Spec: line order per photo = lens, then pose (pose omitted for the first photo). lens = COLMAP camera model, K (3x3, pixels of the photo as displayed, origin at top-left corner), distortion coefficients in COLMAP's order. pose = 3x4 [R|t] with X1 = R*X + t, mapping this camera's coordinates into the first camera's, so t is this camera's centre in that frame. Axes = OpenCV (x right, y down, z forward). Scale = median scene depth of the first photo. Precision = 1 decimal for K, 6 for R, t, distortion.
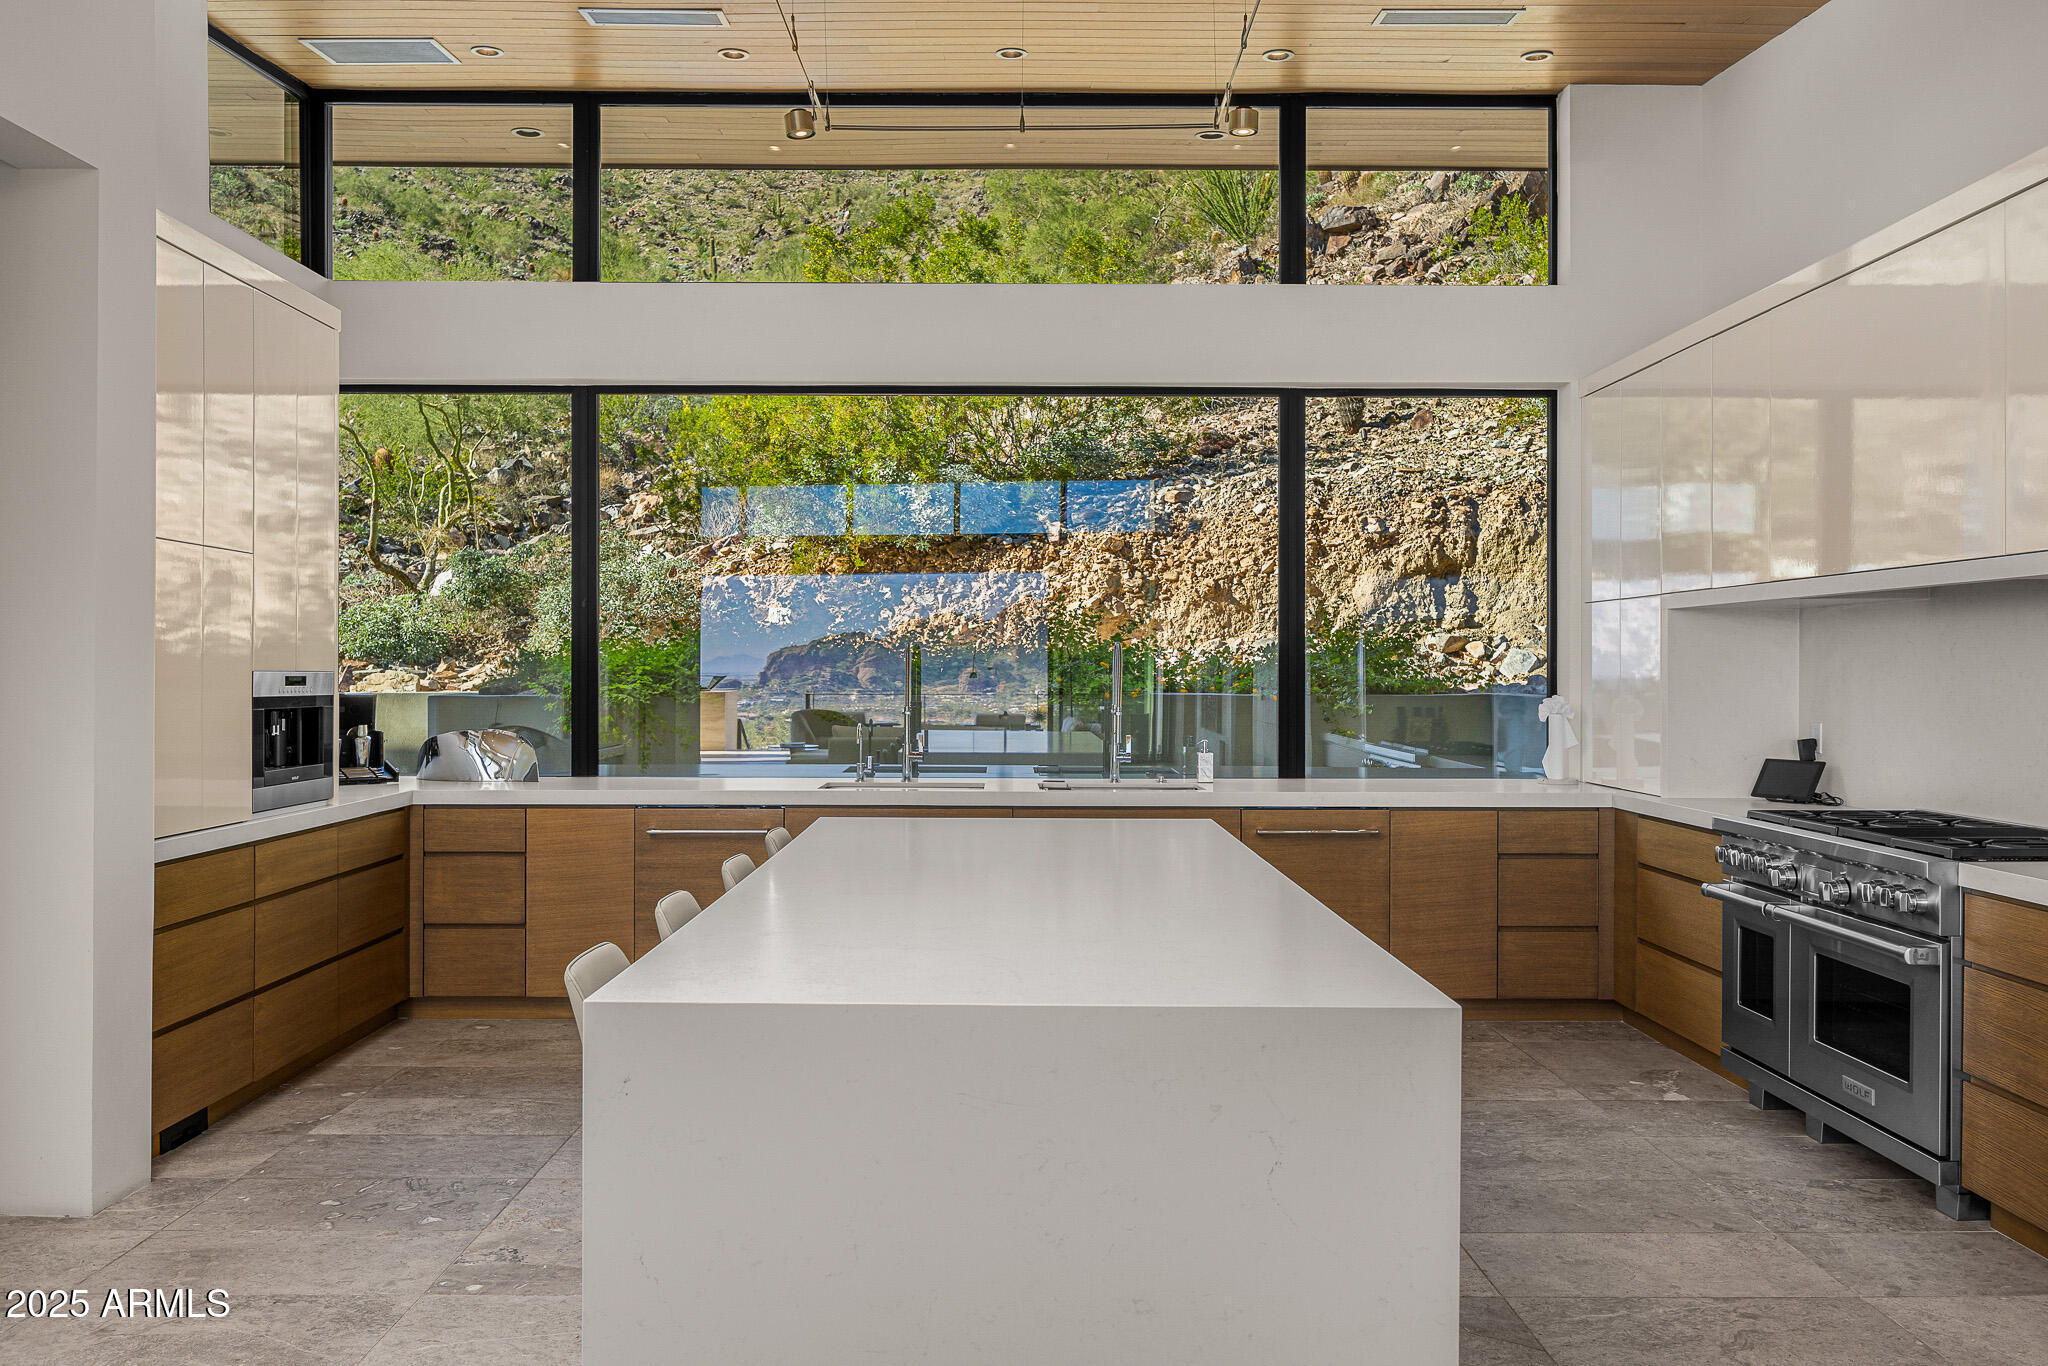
lens RADIAL K [[1606.4, 0, 1025.4], [0, 1606.4, 685.3], [0, 0, 1]] dist [-0.004201, -0.000927]
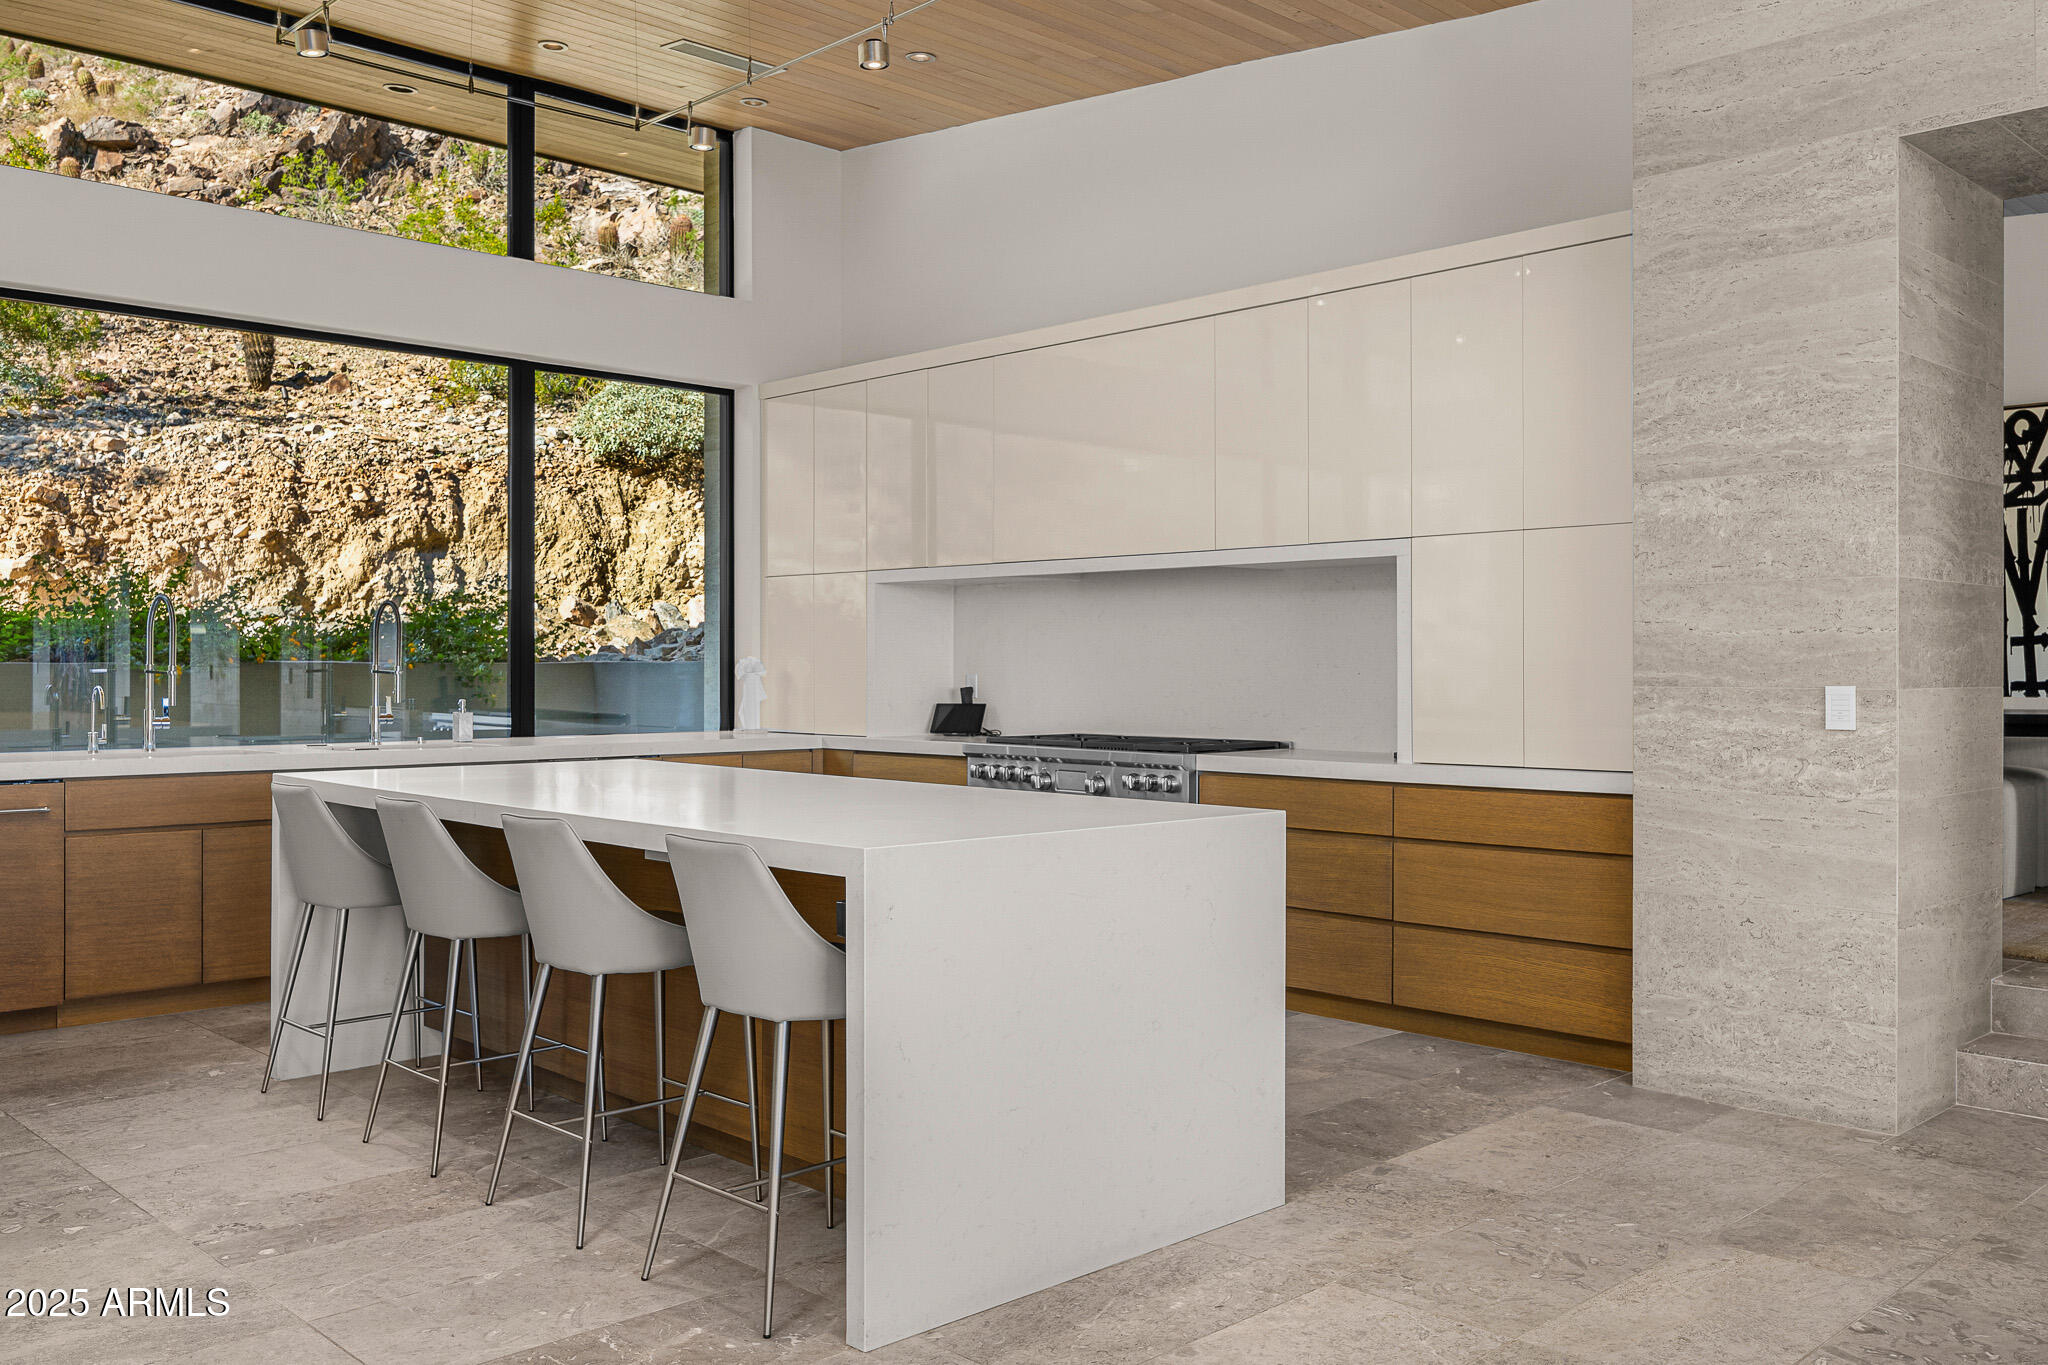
lens RADIAL K [[1716.1, 0, 1024.2], [0, 1716.1, 674.5], [0, 0, 1]] dist [0.002802, 0.004515]
pose [[0.716390, -0.005249, 0.697680, -0.213962], [0.007485, 0.999972, -0.000163, 0.011578], [-0.697660, 0.005339, 0.716409, -0.010748]]
